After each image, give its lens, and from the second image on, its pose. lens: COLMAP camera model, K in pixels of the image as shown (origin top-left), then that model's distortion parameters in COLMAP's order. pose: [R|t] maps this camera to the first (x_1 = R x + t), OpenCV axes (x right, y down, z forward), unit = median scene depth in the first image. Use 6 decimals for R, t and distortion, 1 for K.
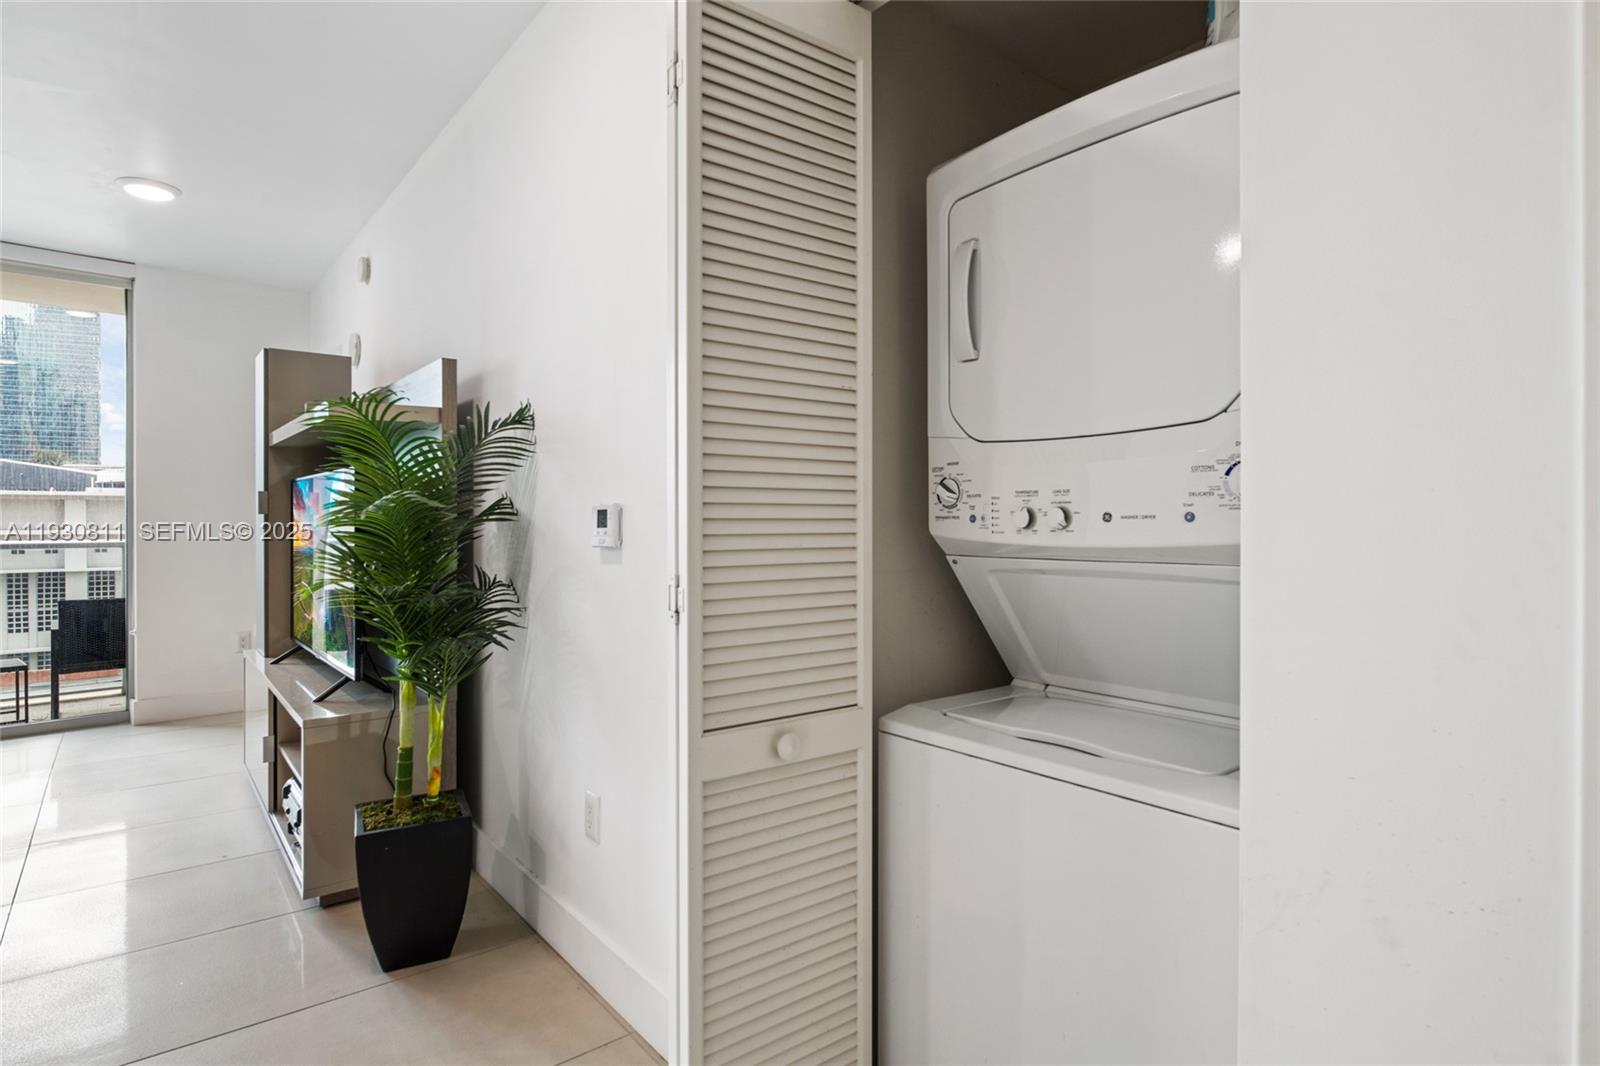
lens RADIAL K [[855.7, 0, 824.4], [0, 855.7, 523.7], [0, 0, 1]] dist [-0.007254, 0.002700]
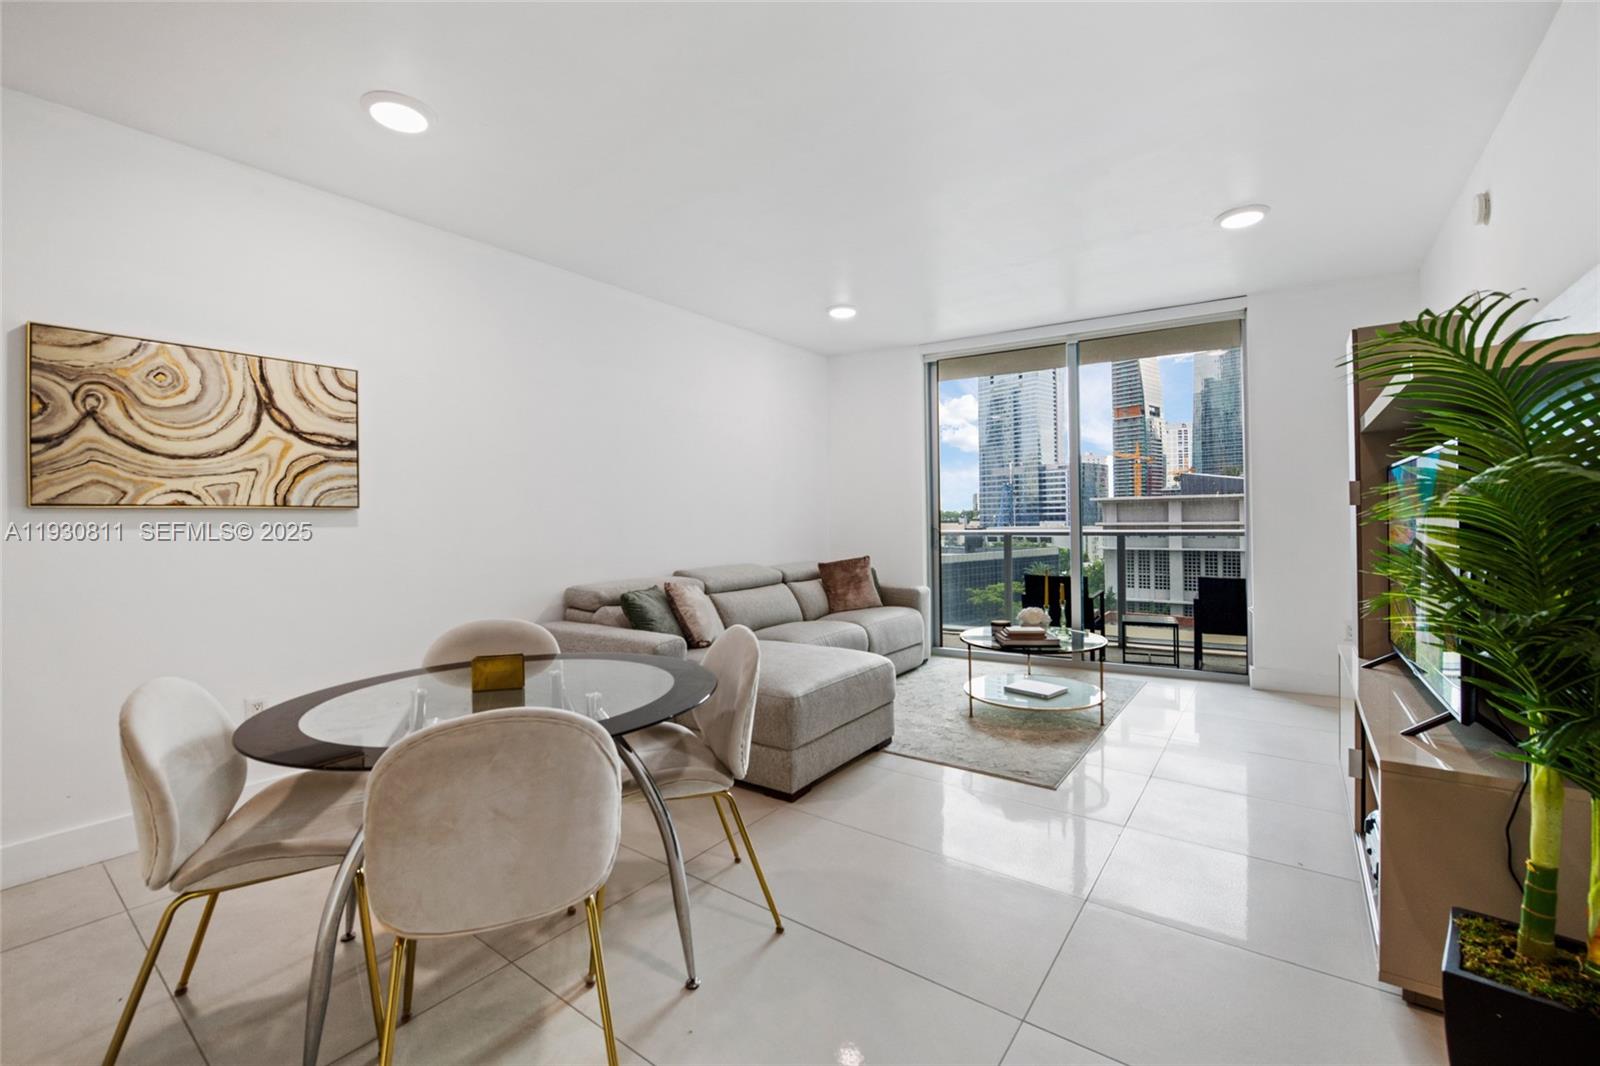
lens RADIAL K [[671.0, 0, 787.4], [0, 671.0, 520.2], [0, 0, 1]] dist [-0.013206, -0.002379]
pose [[0.239920, -0.005933, -0.970774, -0.110257], [0.011317, 0.999930, -0.003314, 0.000479], [0.970727, -0.010191, 0.239971, 0.246343]]
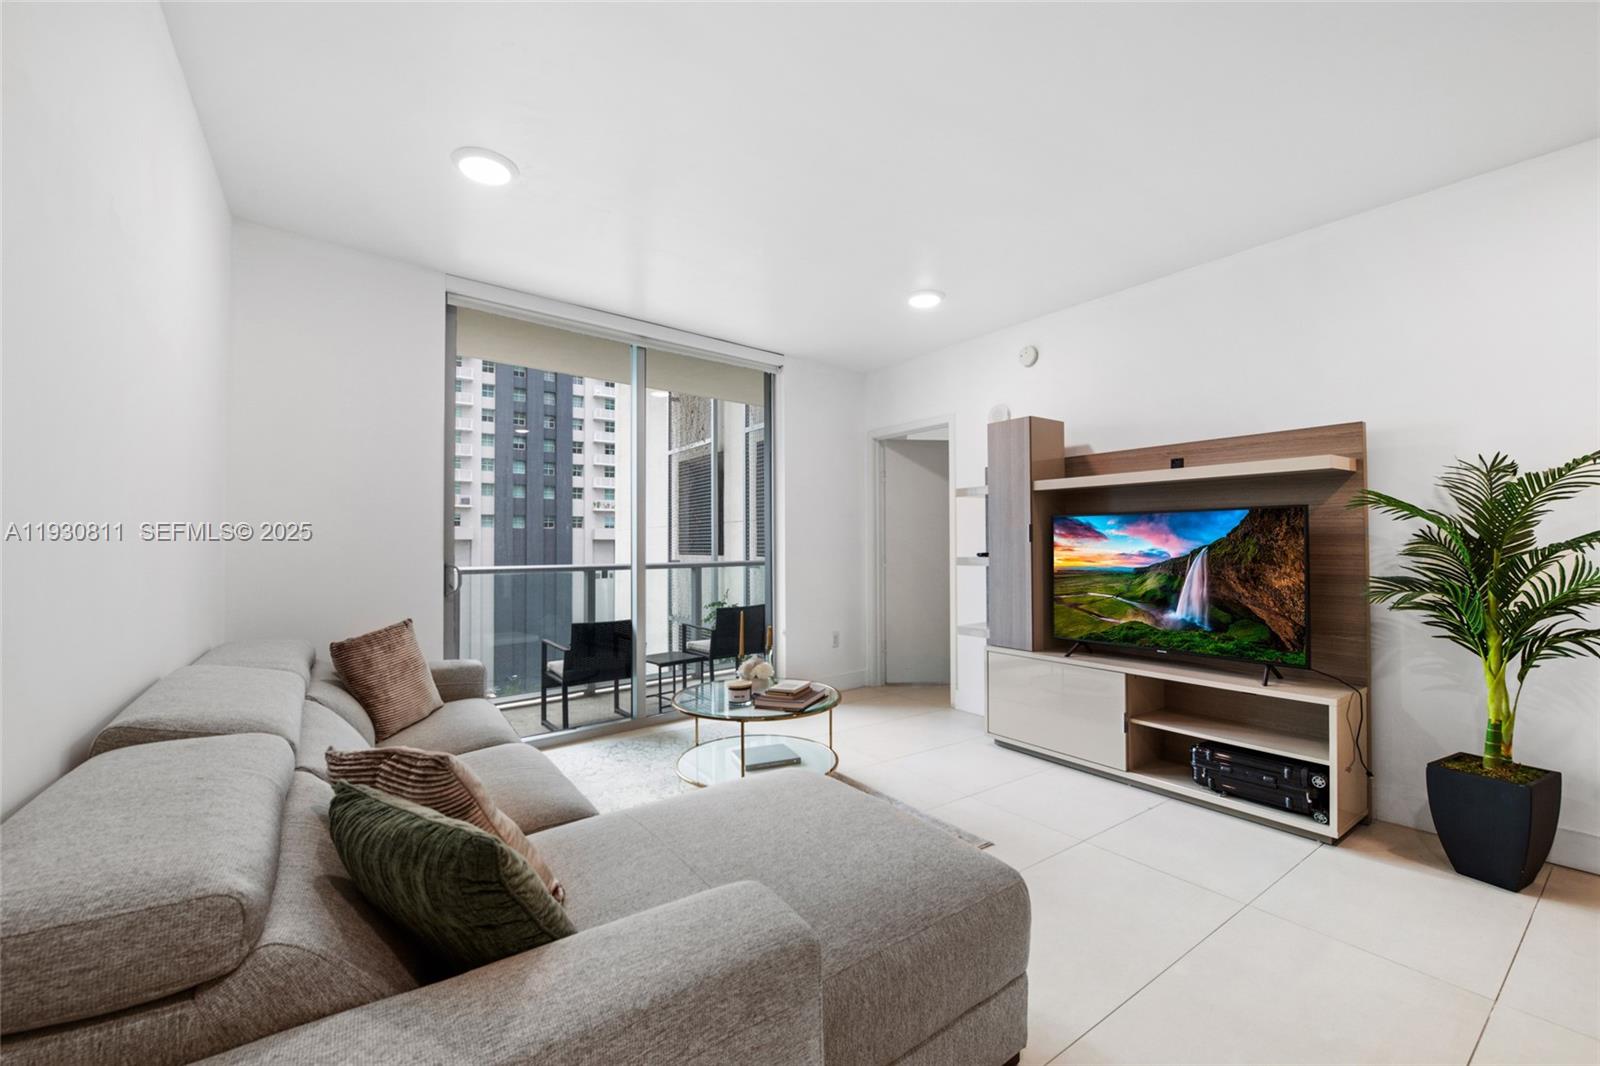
lens RADIAL K [[659.2, 0, 830.4], [0, 659.2, 527.6], [0, 0, 1]] dist [-0.010036, 0.000708]
pose [[0.999615, -0.008993, -0.026233, -1.071300], [0.008225, 0.999539, -0.029229, -0.006582], [0.026484, 0.029001, 0.999228, -0.023442]]
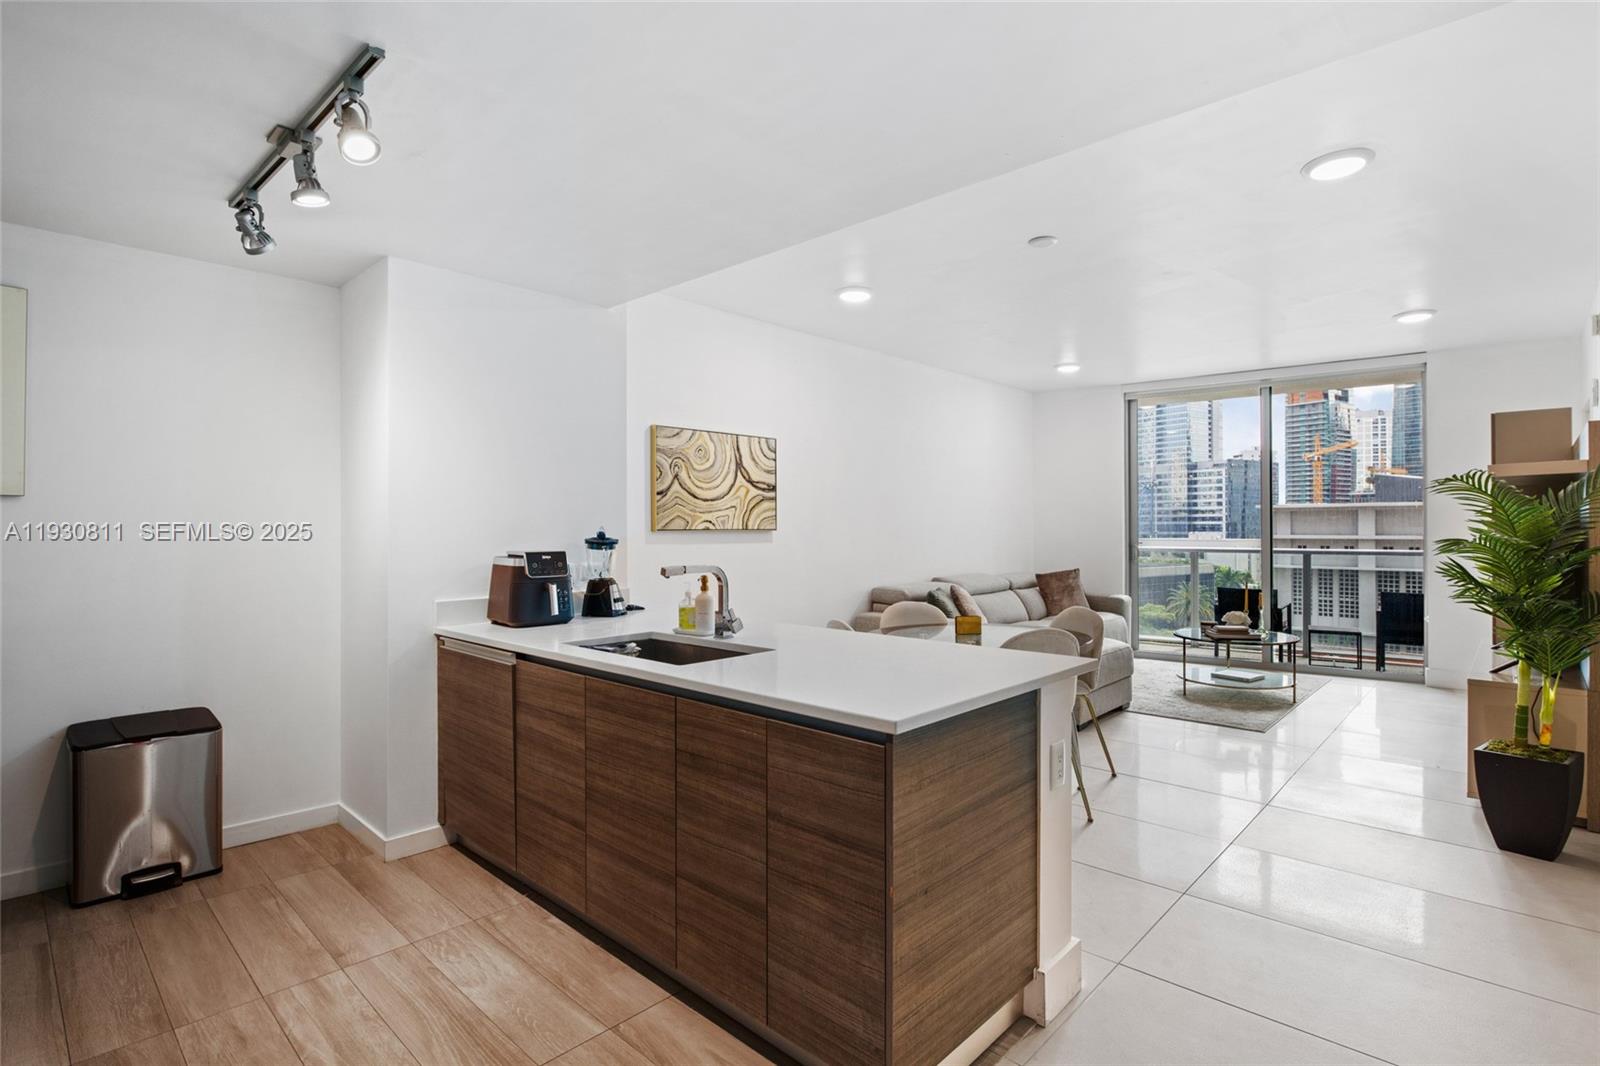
lens RADIAL K [[804.7, 0, 762.1], [0, 804.7, 522.1], [0, 0, 1]] dist [-0.025999, 0.000092]
pose [[0.115033, -0.008626, -0.993324, 0.525851], [-0.000459, 0.999962, -0.008736, -0.028207], [0.993362, 0.001461, 0.115025, -0.337826]]
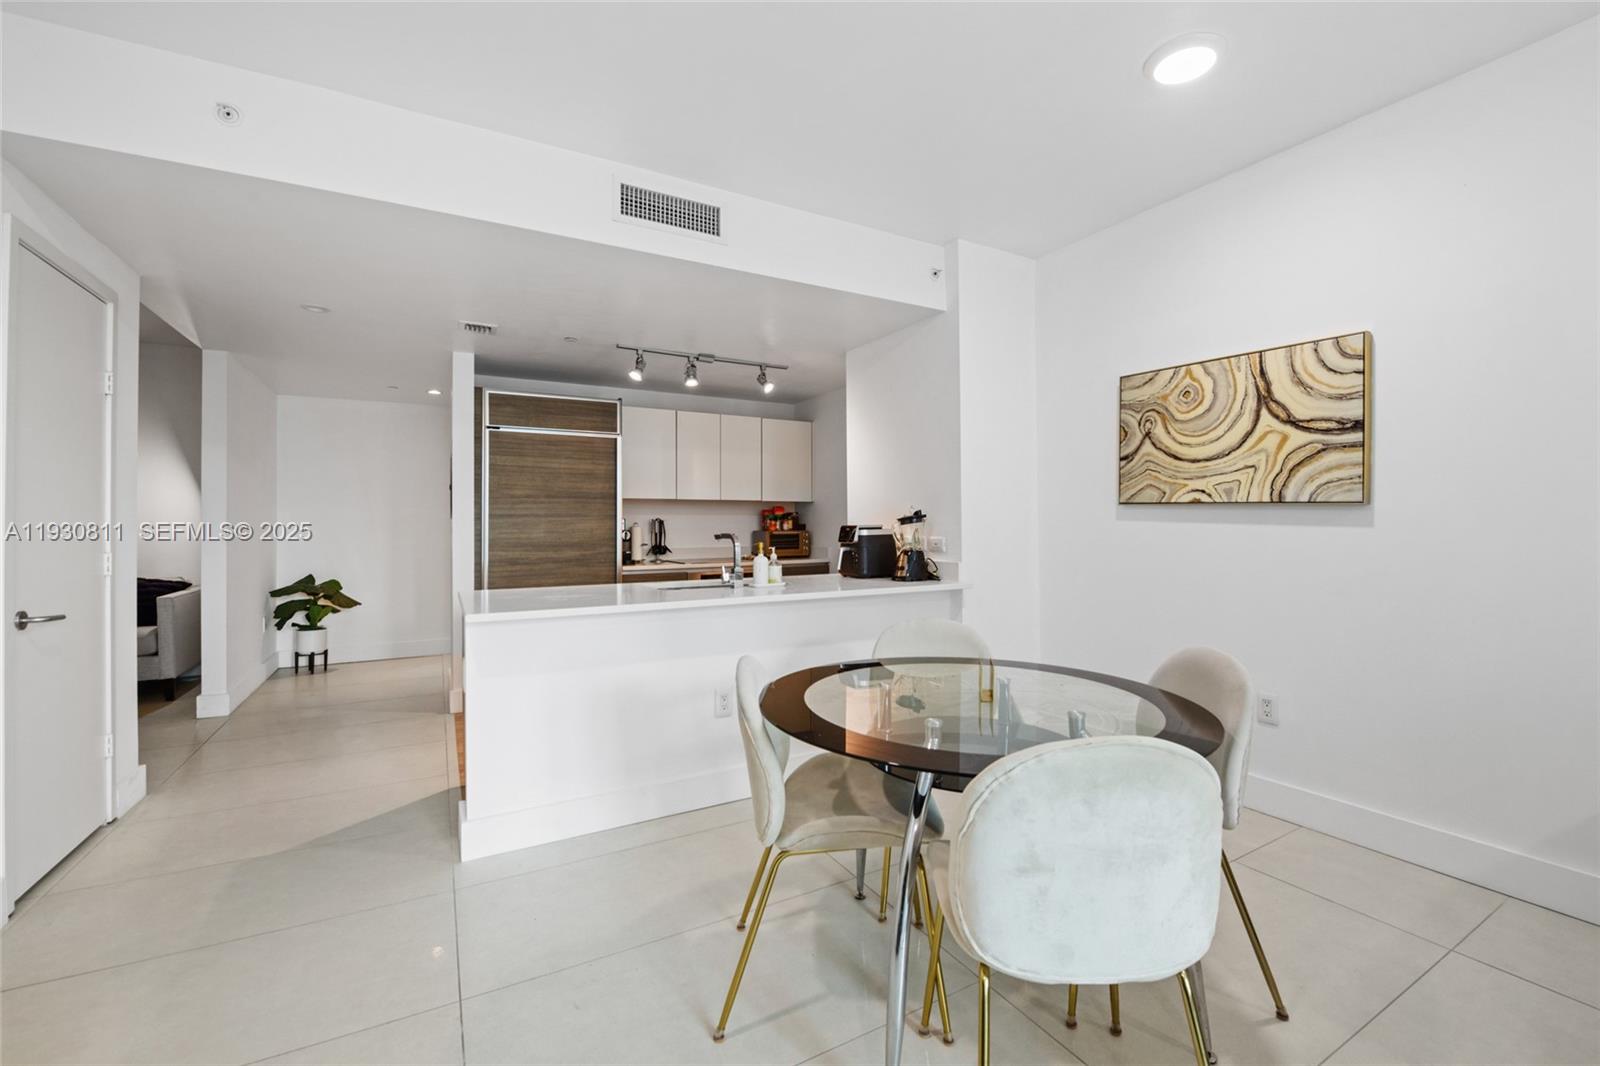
lens RADIAL K [[671.0, 0, 805.8], [0, 671.0, 513.1], [0, 0, 1]] dist [-0.013206, -0.002379]
pose [[-0.989162, -0.002312, 0.146811, -0.648007], [-0.000913, 0.999954, 0.009596, -0.021456], [-0.146826, 0.009358, -0.989118, 0.720990]]
